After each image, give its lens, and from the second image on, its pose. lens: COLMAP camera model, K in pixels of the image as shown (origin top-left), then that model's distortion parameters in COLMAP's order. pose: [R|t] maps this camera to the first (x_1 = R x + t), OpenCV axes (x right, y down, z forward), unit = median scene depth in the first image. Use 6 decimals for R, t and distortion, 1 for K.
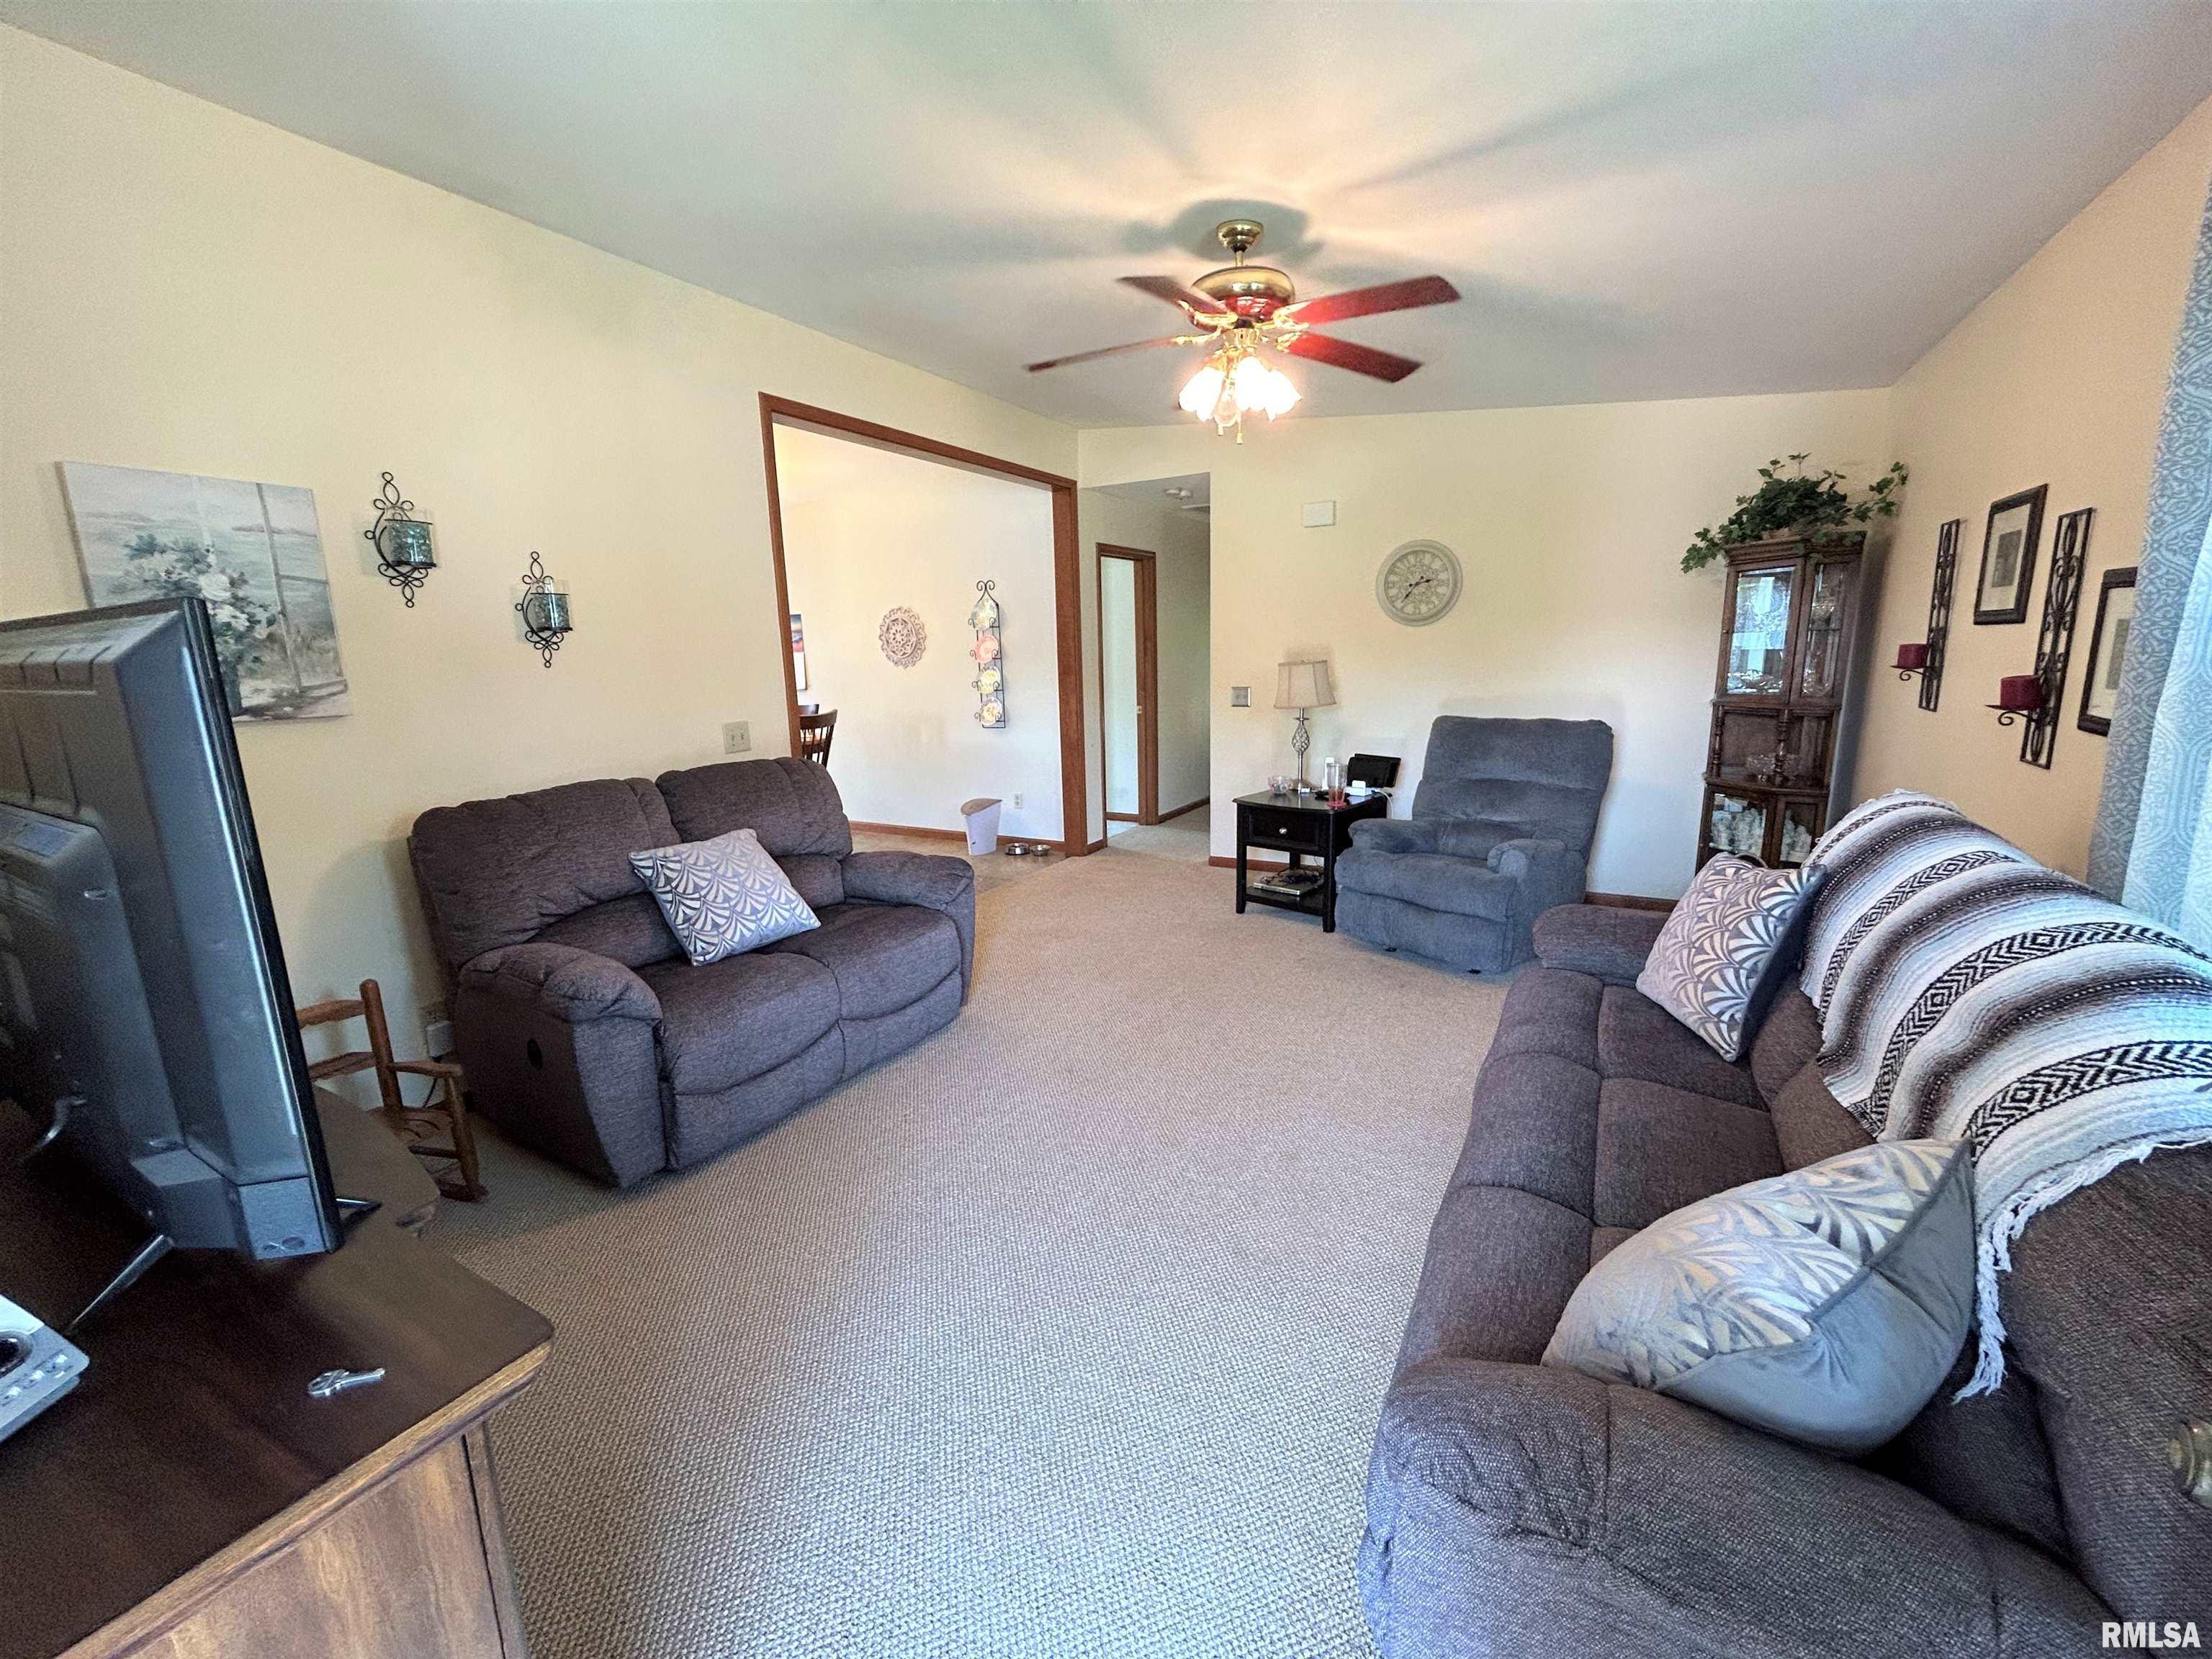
lens RADIAL K [[900.3, 0, 1108.4], [0, 900.3, 828.0], [0, 0, 1]] dist [0.000199, -0.000244]
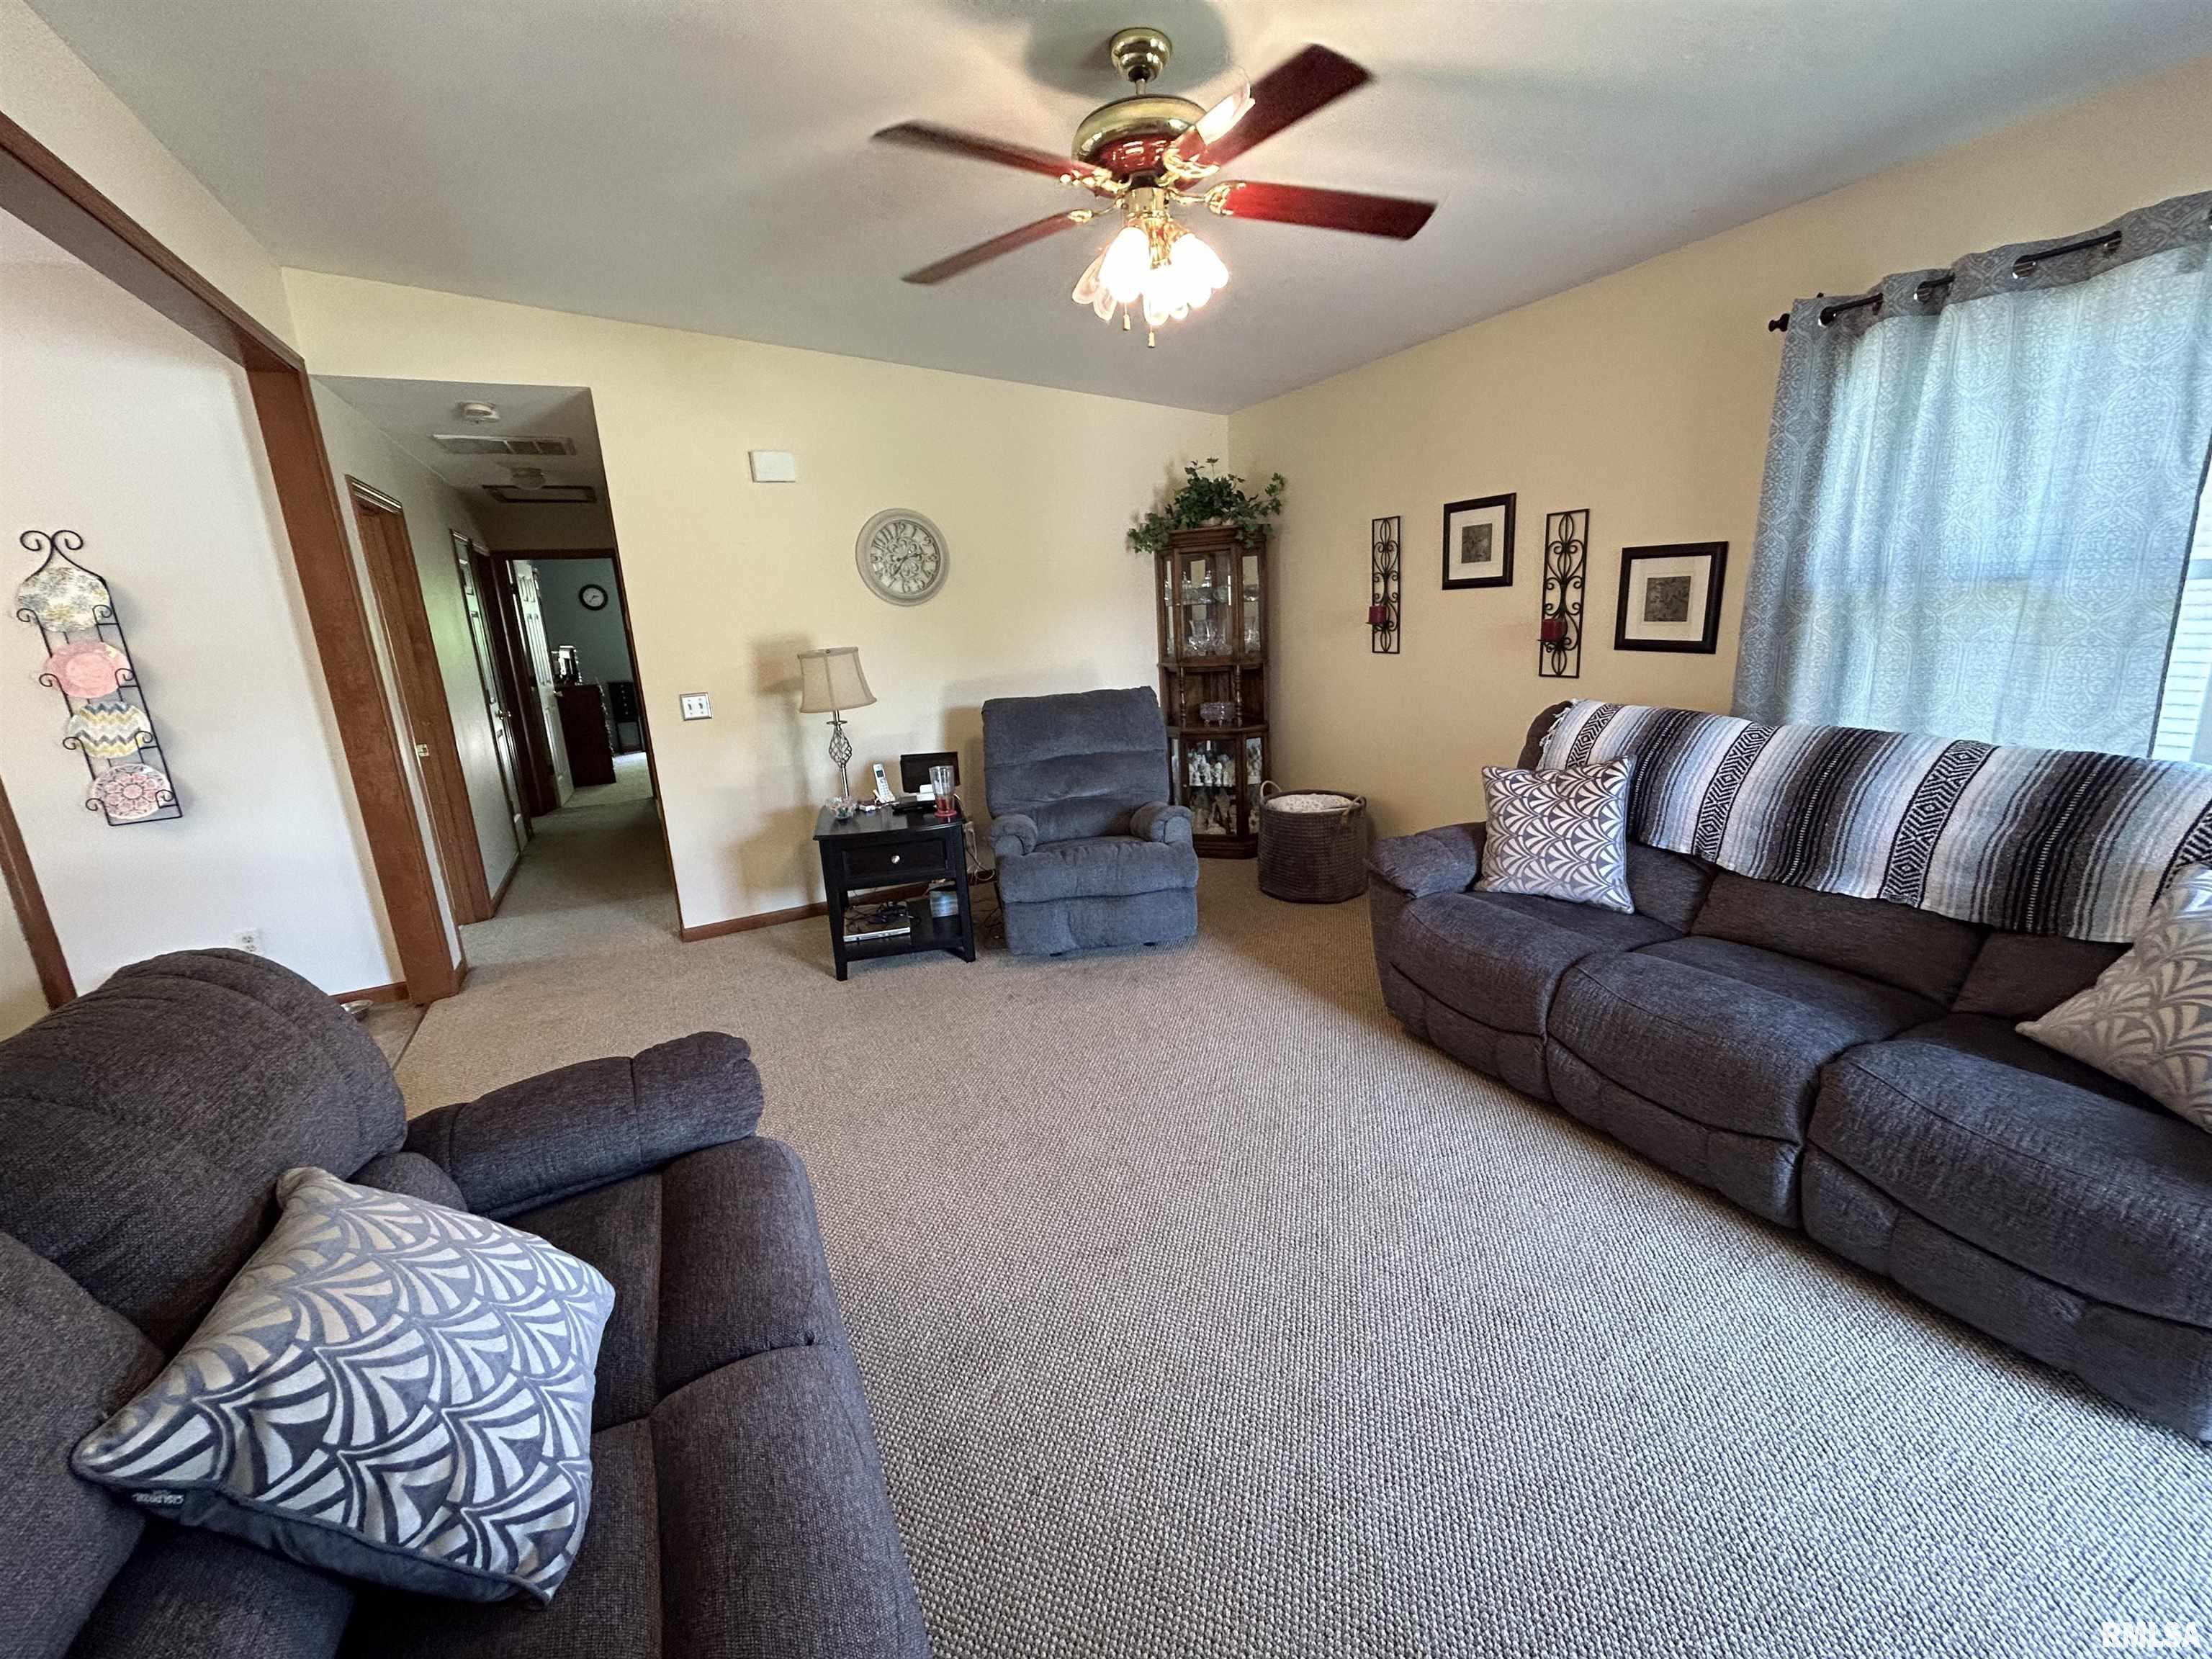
lens RADIAL K [[900.3, 0, 1108.4], [0, 900.3, 828.0], [0, 0, 1]] dist [0.000199, -0.000244]
pose [[0.555158, -0.208247, 0.805253, -0.357147], [0.207656, 0.972193, 0.108257, -0.075308], [-0.805406, 0.107116, 0.582965, 0.394151]]
